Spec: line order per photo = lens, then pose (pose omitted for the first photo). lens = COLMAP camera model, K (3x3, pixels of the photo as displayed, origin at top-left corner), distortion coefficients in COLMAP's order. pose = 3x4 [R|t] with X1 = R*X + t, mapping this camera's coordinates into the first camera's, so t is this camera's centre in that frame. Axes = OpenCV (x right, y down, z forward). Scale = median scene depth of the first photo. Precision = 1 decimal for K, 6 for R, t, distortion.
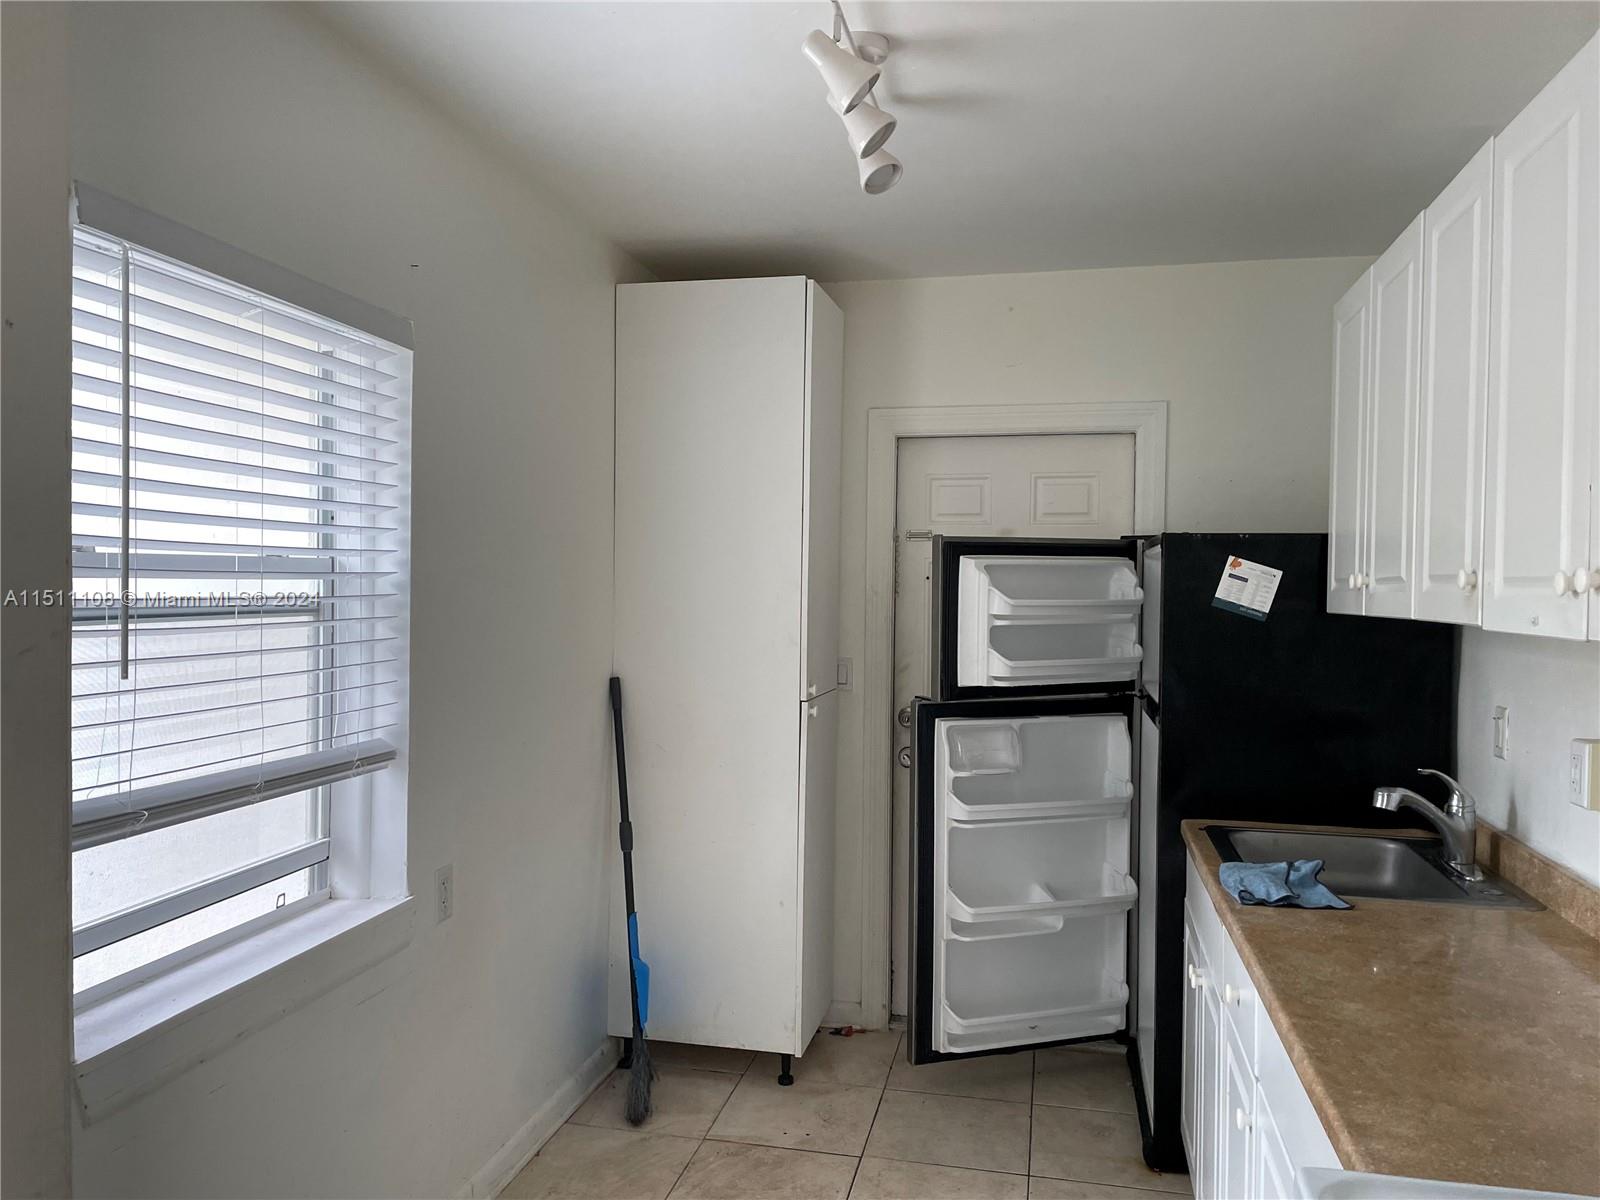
lens RADIAL K [[1224.4, 0, 801.5], [0, 1224.4, 599.8], [0, 0, 1]] dist [0.015474, 0.005374]
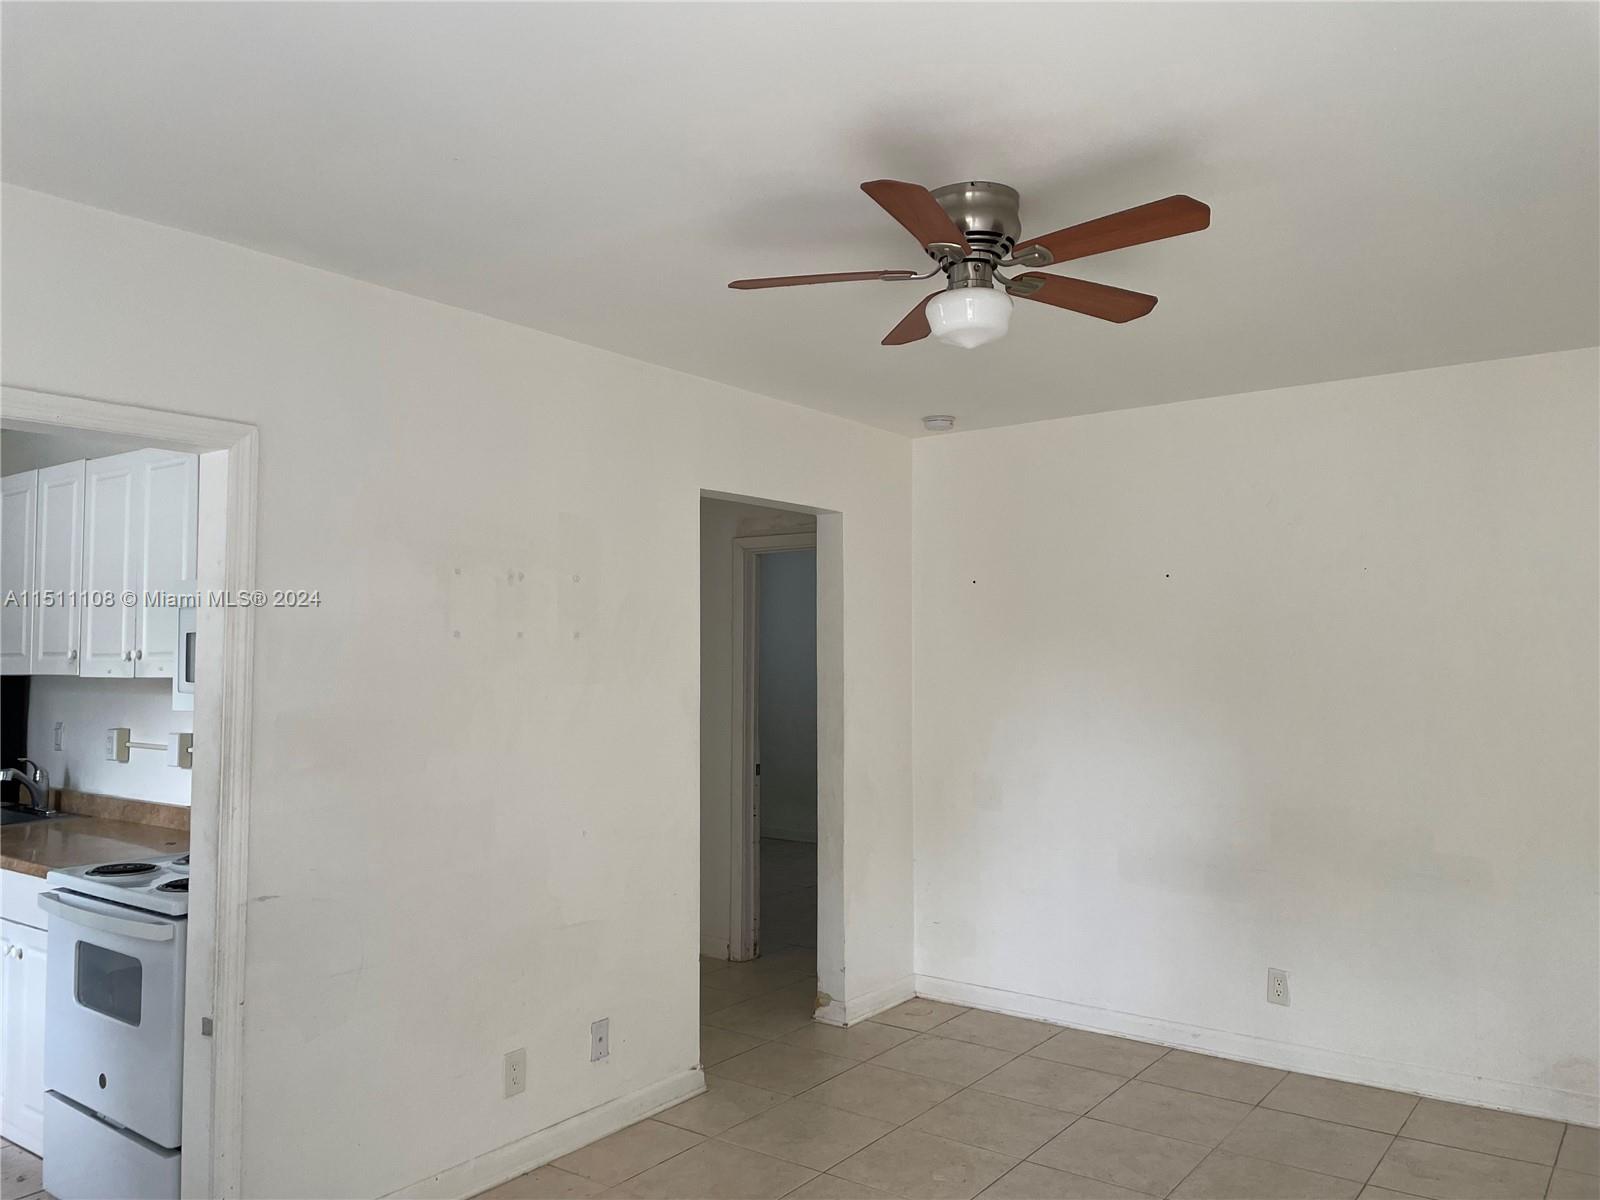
lens RADIAL K [[1224.4, 0, 801.3], [0, 1224.4, 598.9], [0, 0, 1]] dist [0.015474, 0.005374]
pose [[0.406457, 0.029065, 0.913208, -0.777603], [0.023257, 0.998841, -0.042142, 0.006048], [-0.913374, 0.038368, 0.405310, -0.892830]]
